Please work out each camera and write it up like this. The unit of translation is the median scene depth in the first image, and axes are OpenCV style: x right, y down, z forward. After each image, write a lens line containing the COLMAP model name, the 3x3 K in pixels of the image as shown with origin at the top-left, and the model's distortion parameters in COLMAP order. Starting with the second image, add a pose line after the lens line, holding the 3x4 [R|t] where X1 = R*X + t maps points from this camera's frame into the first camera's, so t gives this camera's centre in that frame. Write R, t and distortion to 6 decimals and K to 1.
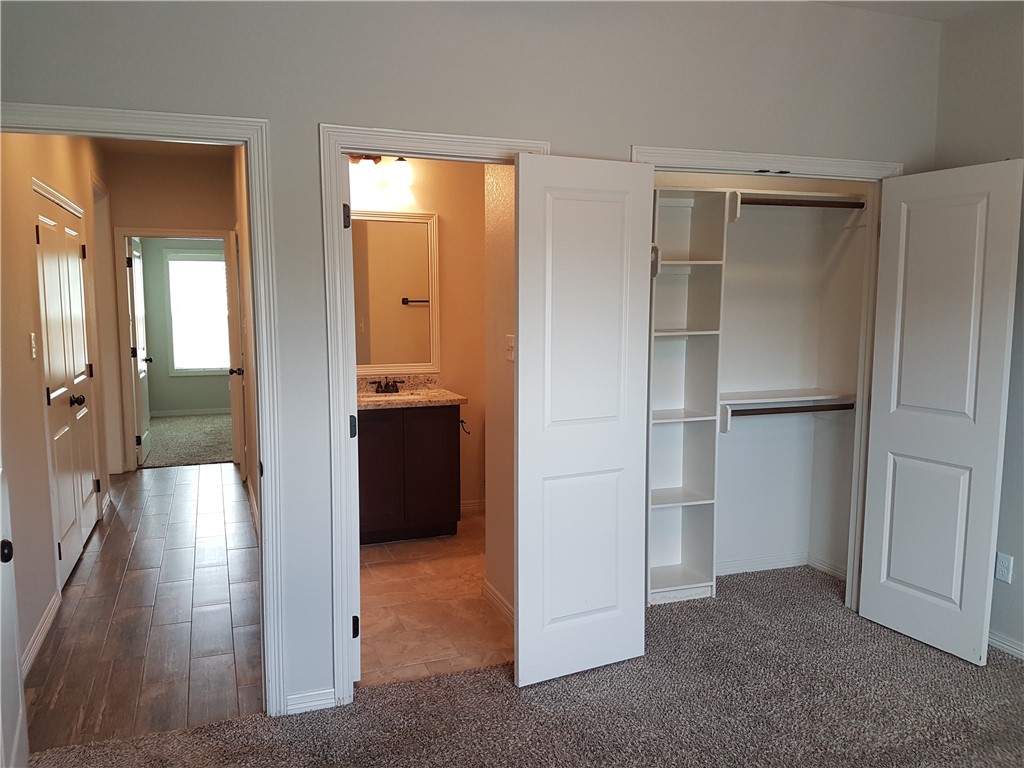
lens RADIAL K [[800.9, 0, 523.3], [0, 800.9, 398.4], [0, 0, 1]] dist [0.107057, -0.170308]
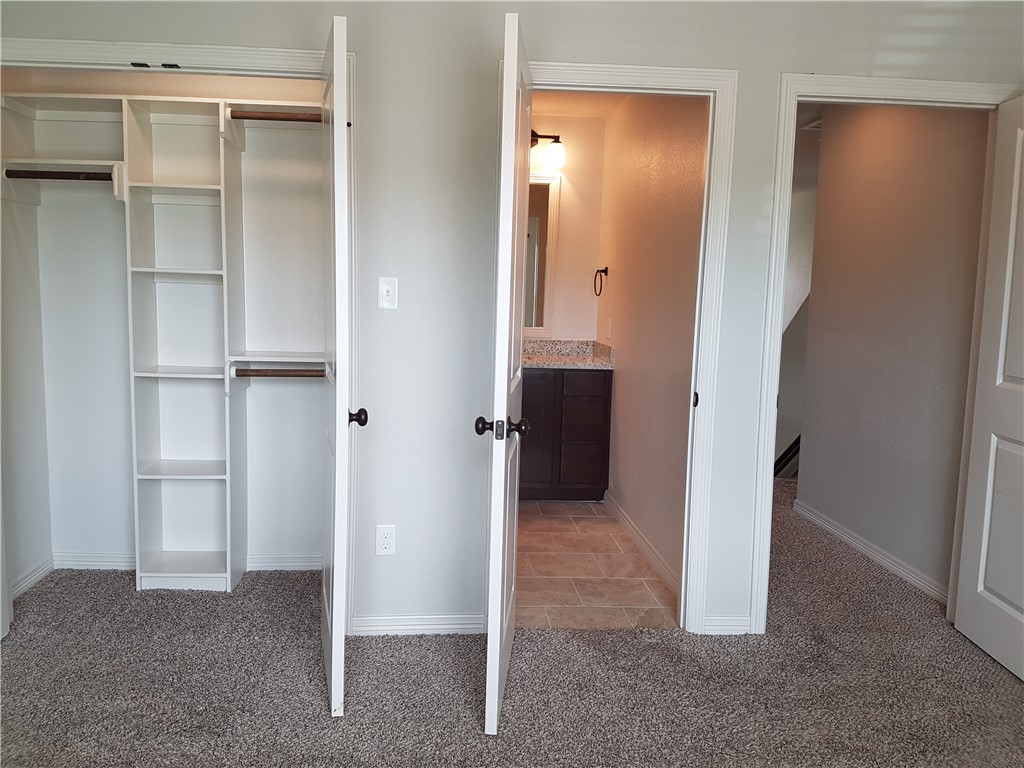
lens RADIAL K [[841.5, 0, 511.3], [0, 841.5, 374.4], [0, 0, 1]] dist [-0.024114, -0.026405]
pose [[0.945112, 0.046469, -0.323425, 0.827045], [-0.046196, 0.998896, 0.008527, -0.000163], [0.323464, 0.006882, 0.946215, 0.289907]]
